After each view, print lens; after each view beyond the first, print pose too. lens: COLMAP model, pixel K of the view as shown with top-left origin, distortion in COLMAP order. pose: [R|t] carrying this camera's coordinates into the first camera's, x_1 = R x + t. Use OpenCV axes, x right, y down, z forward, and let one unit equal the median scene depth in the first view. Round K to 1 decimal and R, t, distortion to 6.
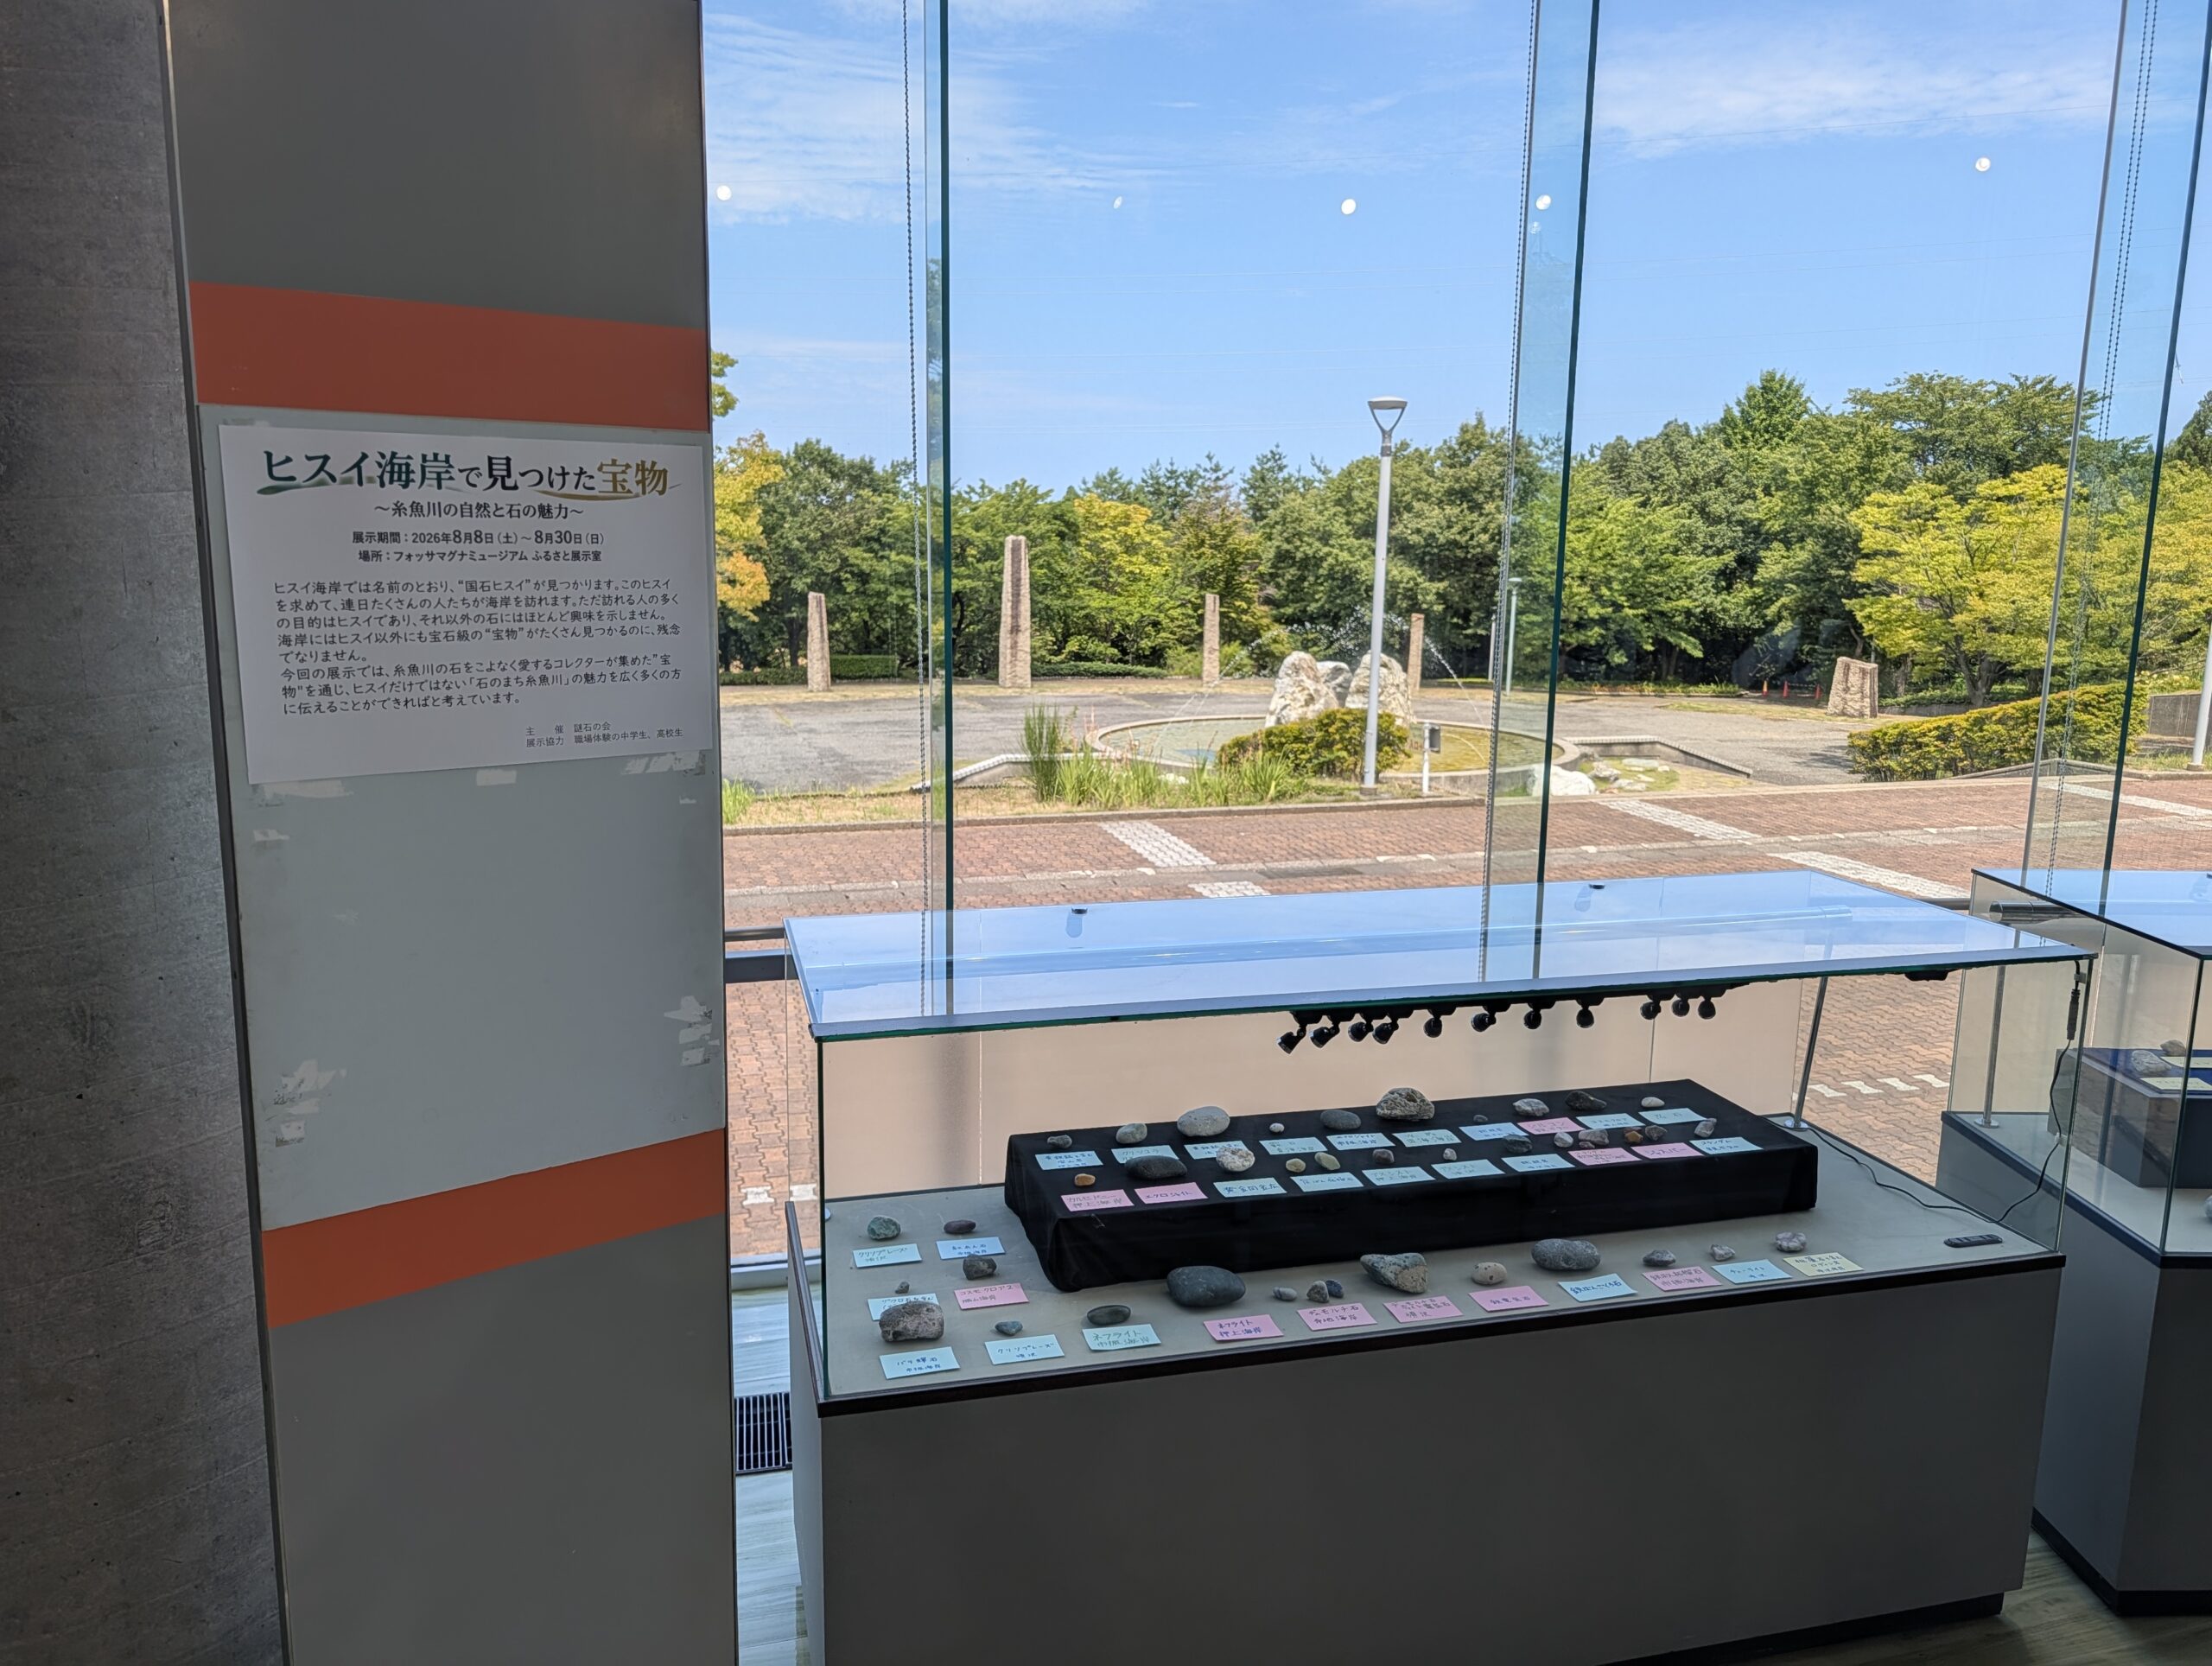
lens RADIAL K [[1649.8, 0, 1102.3], [0, 1649.8, 834.4], [0, 0, 1]] dist [0.004053, -0.002277]
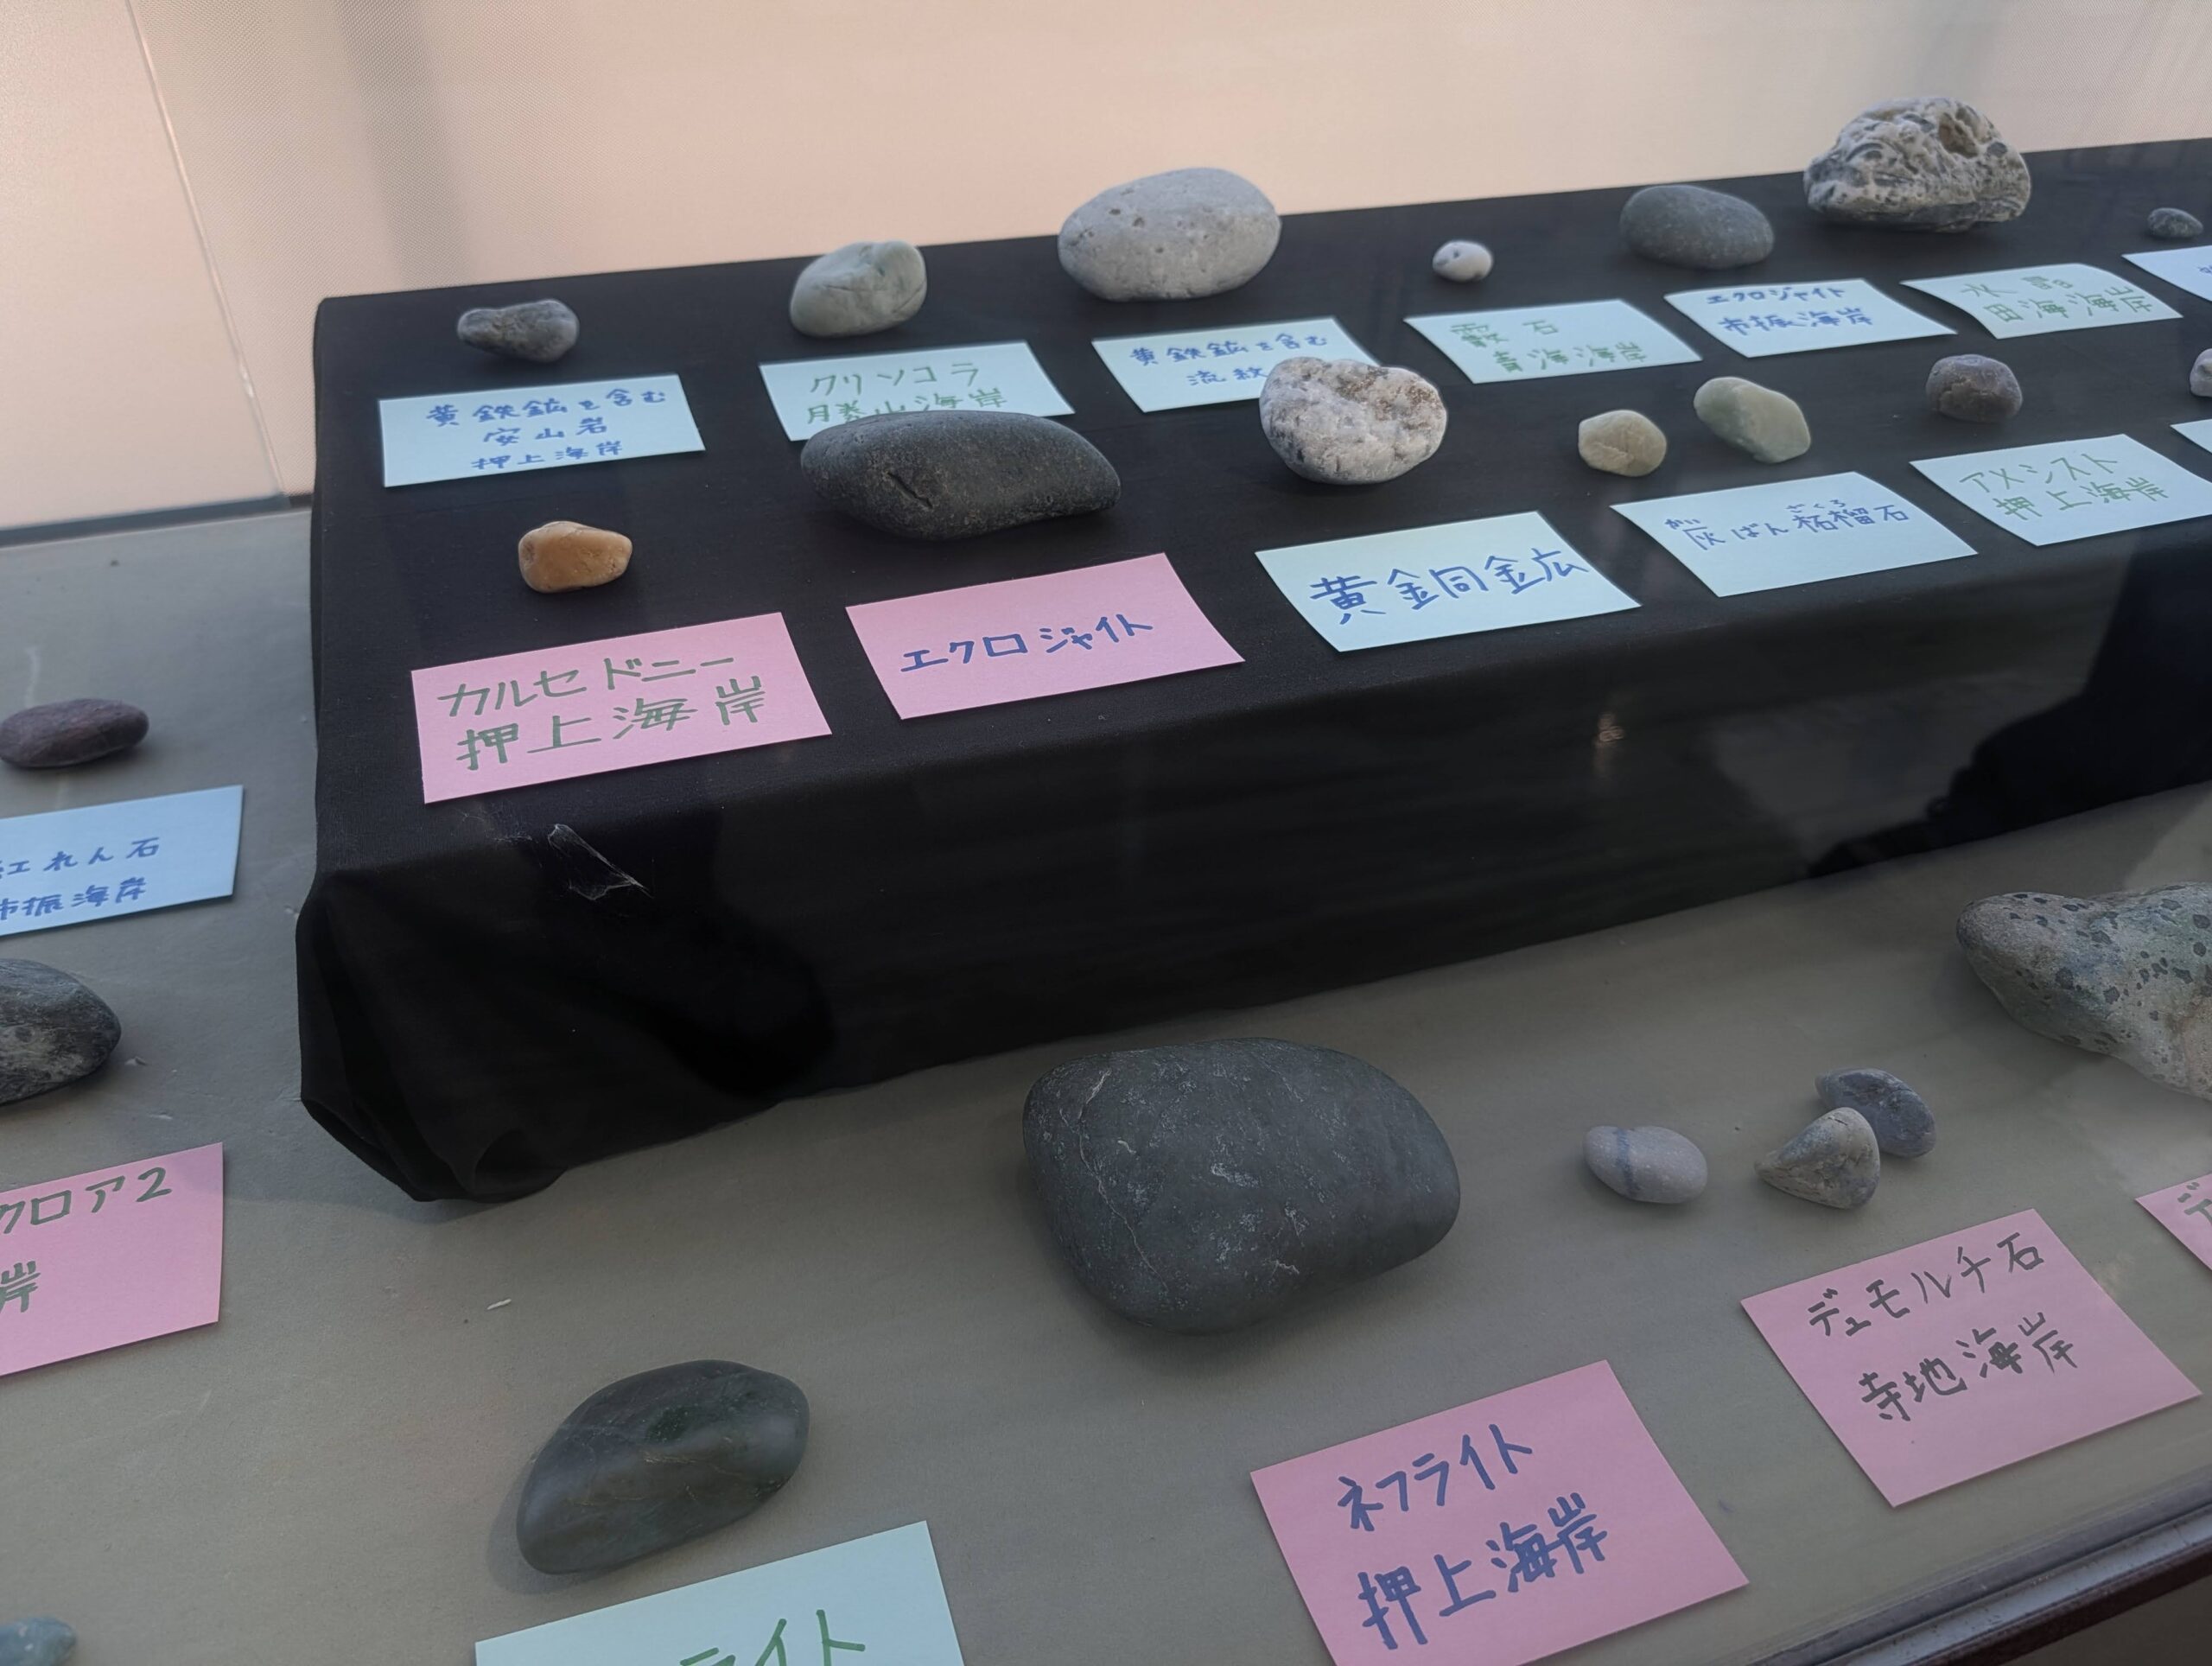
lens RADIAL K [[1649.8, 0, 1101.0], [0, 1649.8, 834.3], [0, 0, 1]] dist [0.004053, -0.002277]
pose [[0.995977, -0.033659, 0.083046, 0.030183], [-0.011089, 0.873353, 0.486962, 0.139358], [-0.088919, -0.485924, 0.869466, 0.782828]]
